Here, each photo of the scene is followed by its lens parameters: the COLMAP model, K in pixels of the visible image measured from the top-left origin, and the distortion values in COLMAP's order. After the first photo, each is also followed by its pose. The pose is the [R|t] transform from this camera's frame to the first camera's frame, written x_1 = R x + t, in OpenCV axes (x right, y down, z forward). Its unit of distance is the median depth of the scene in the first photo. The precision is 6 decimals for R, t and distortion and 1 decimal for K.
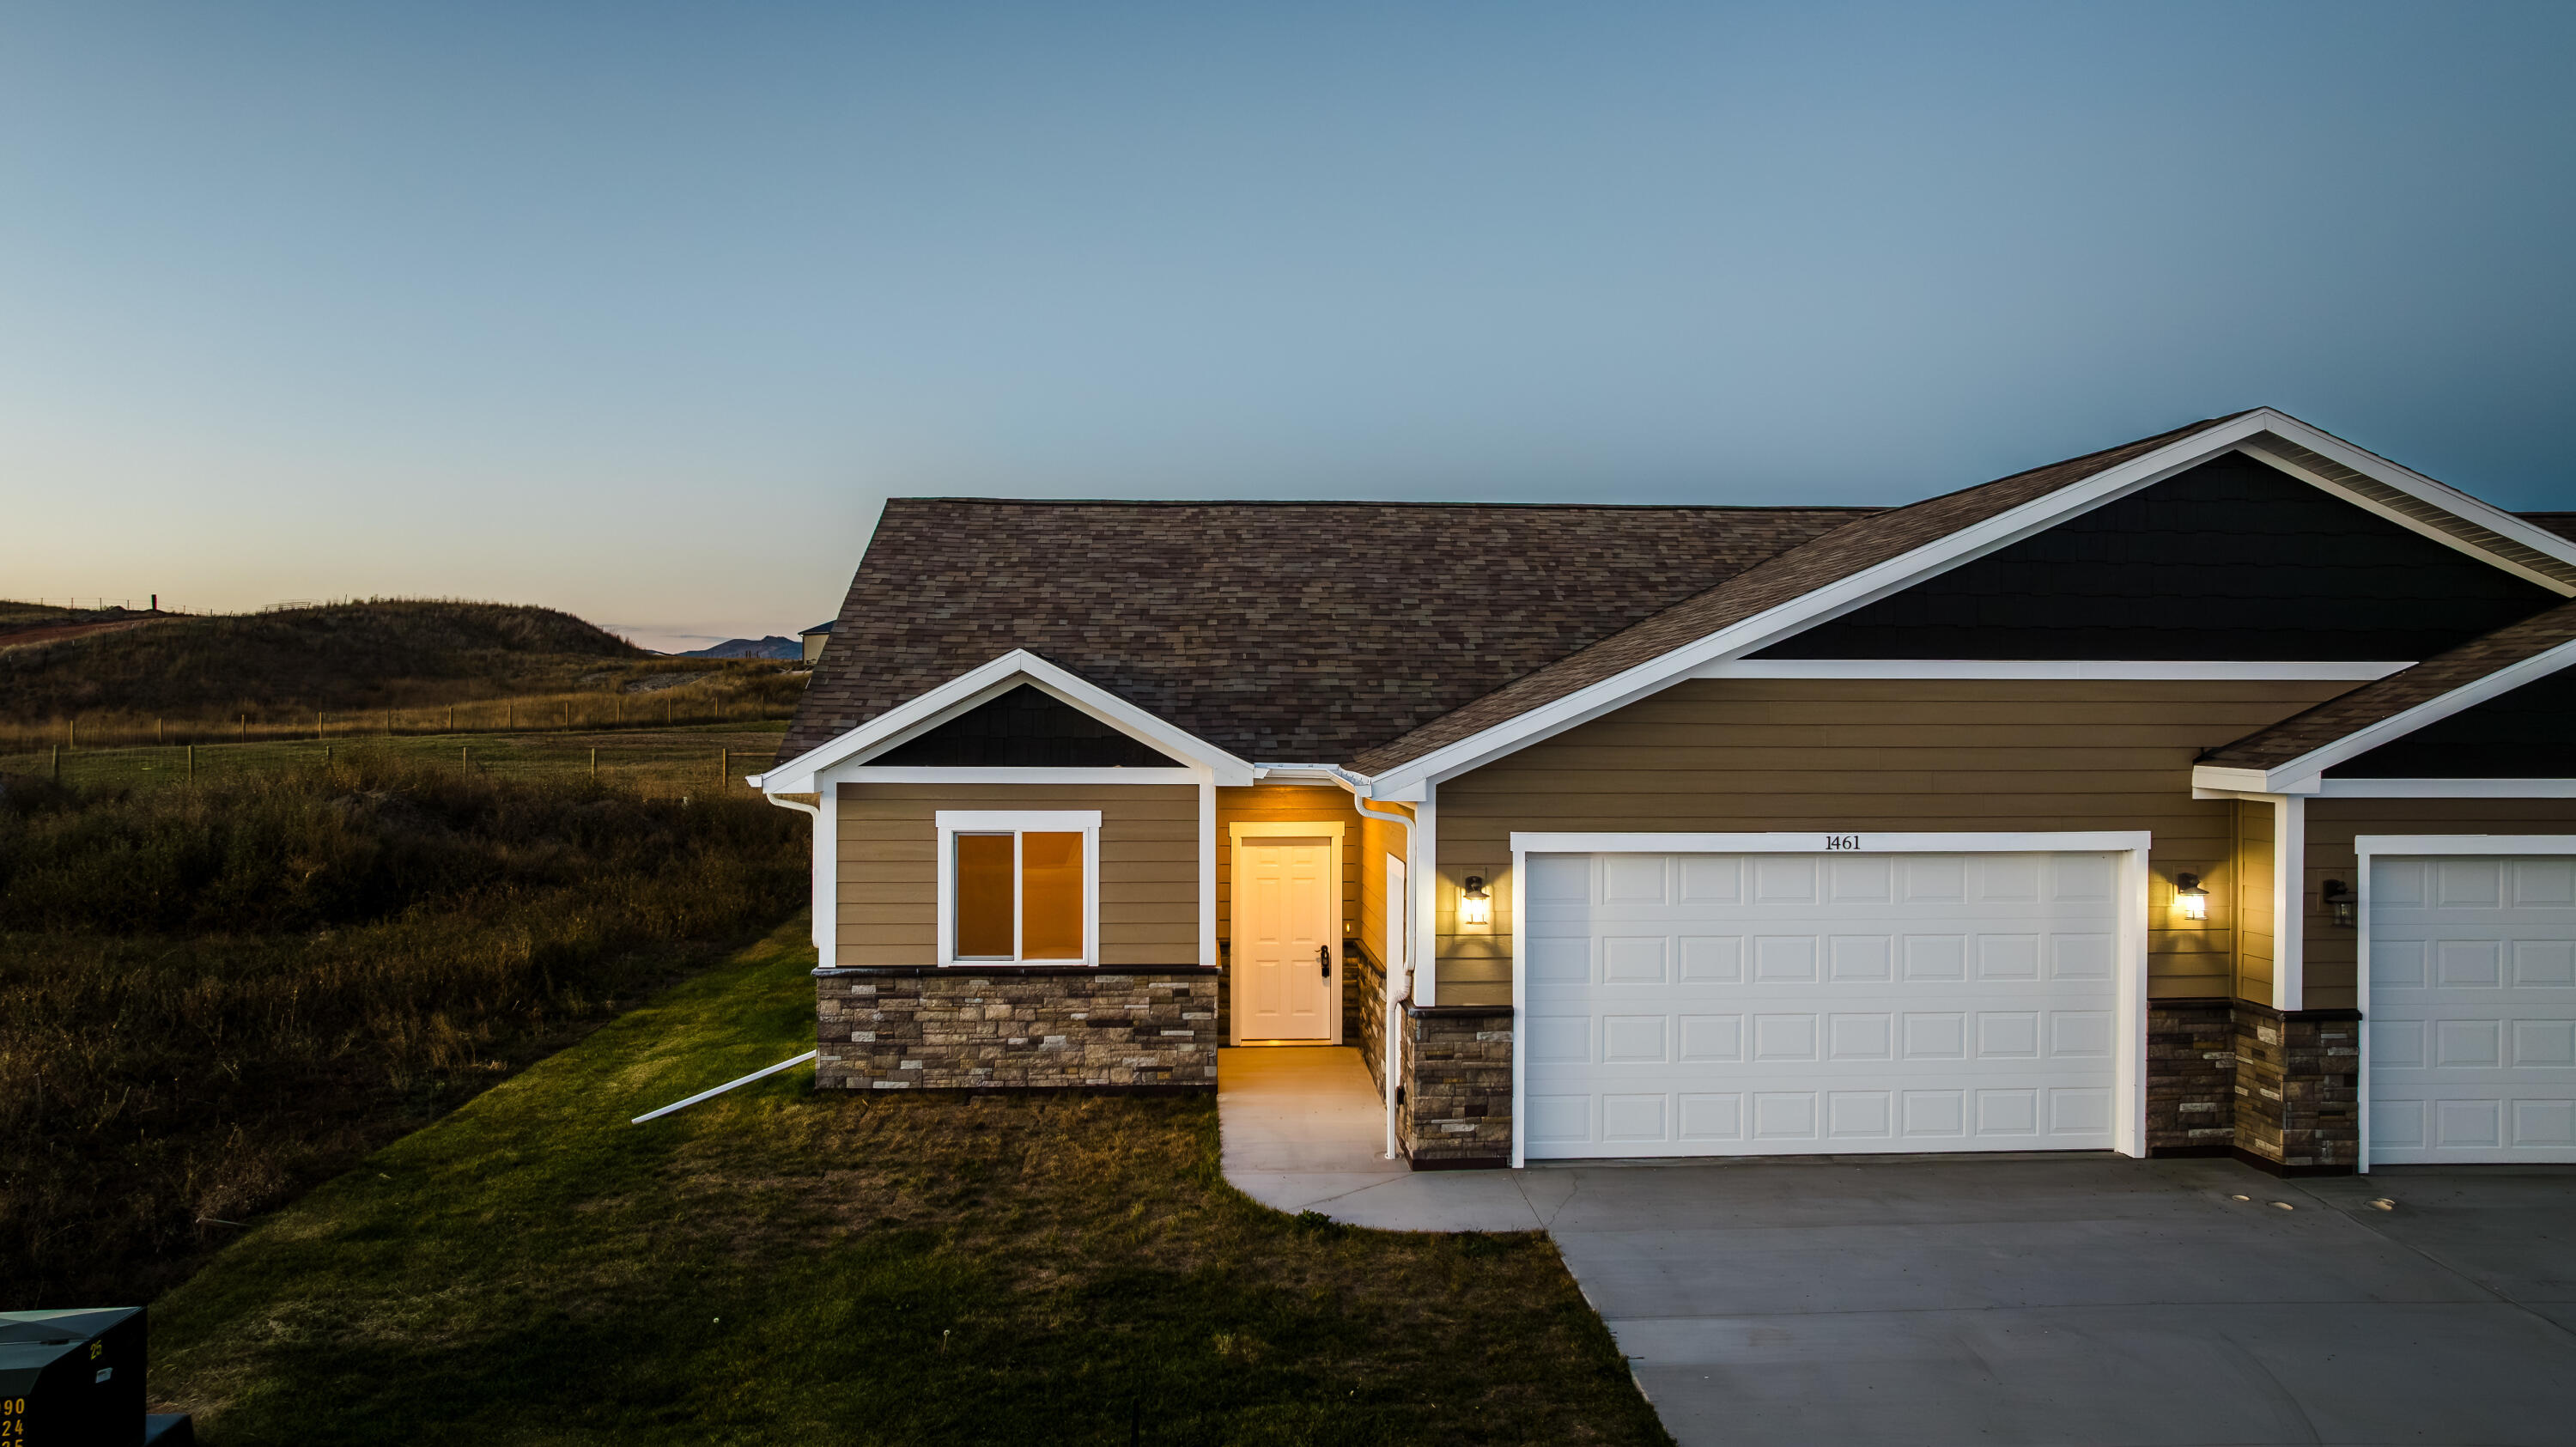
lens RADIAL K [[1821.4, 0, 1292.3], [0, 1821.4, 725.5], [0, 0, 1]] dist [-0.030598, 0.024652]
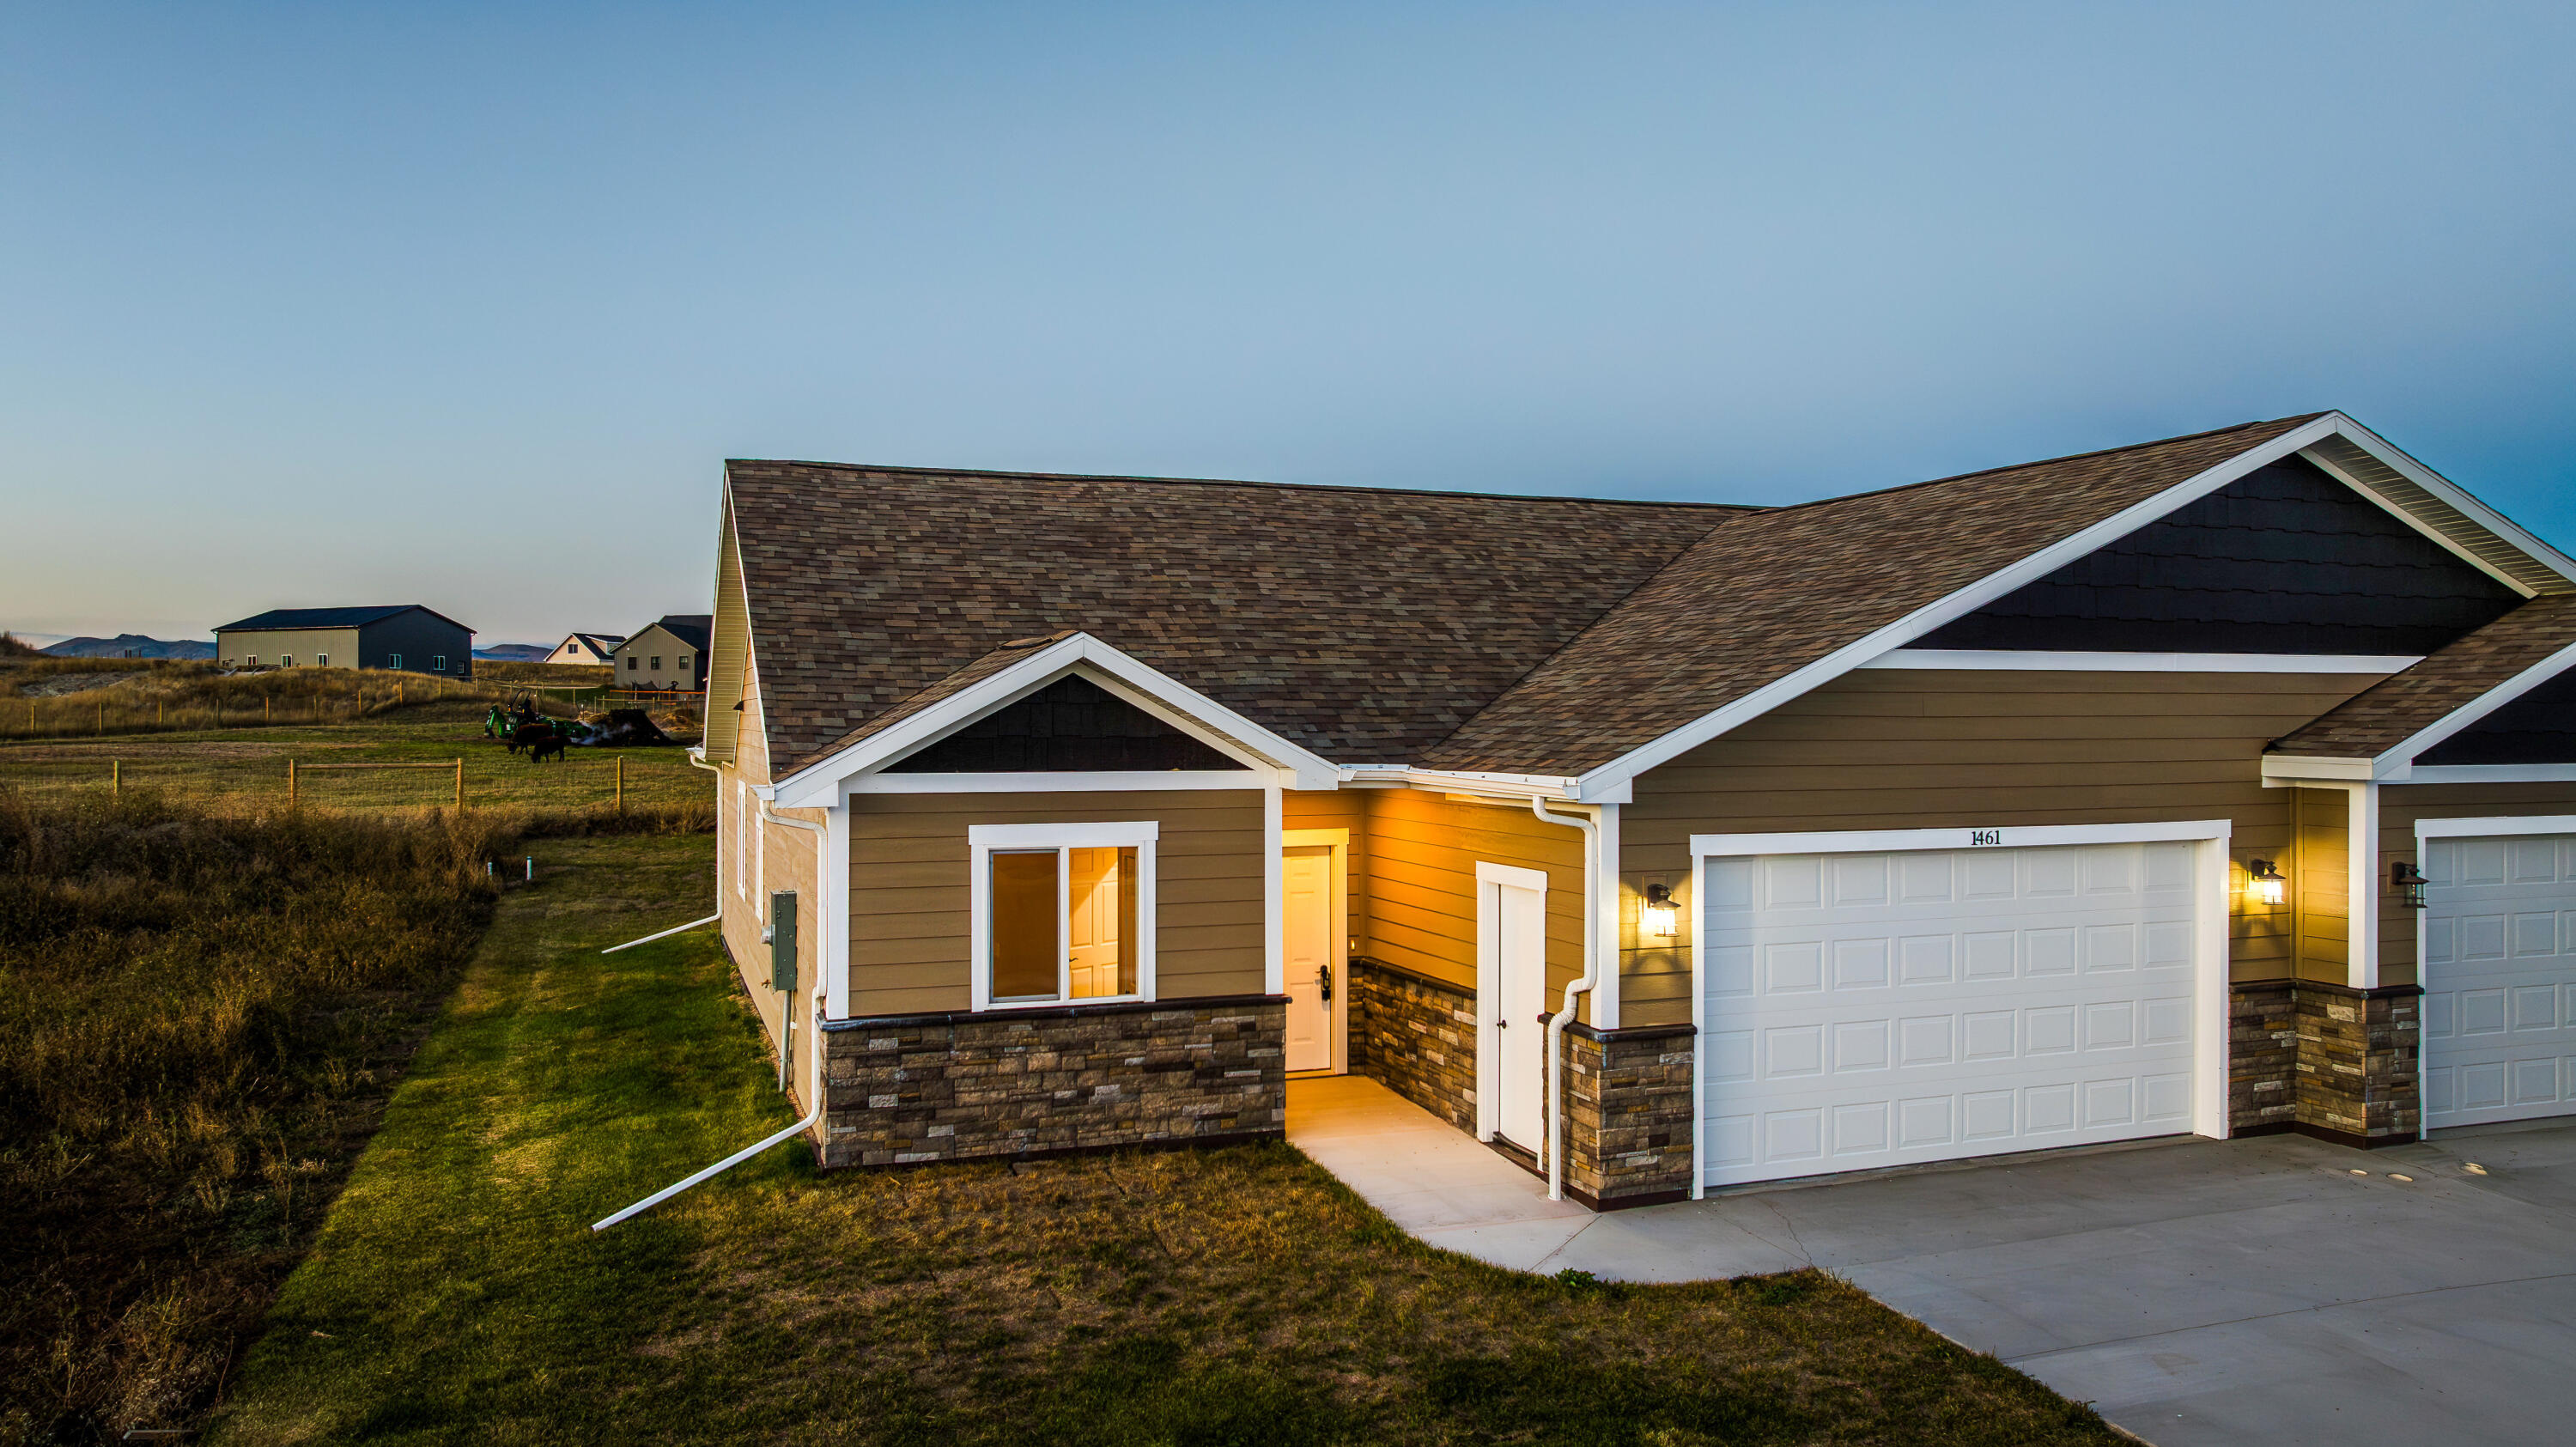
lens RADIAL K [[1821.4, 0, 1298.2], [0, 1821.4, 722.5], [0, 0, 1]] dist [-0.030598, 0.024652]
pose [[0.956065, -0.004421, 0.293121, -0.331571], [0.005758, 0.999977, -0.003696, 0.003933], [-0.293097, 0.005221, 0.956068, 0.173783]]
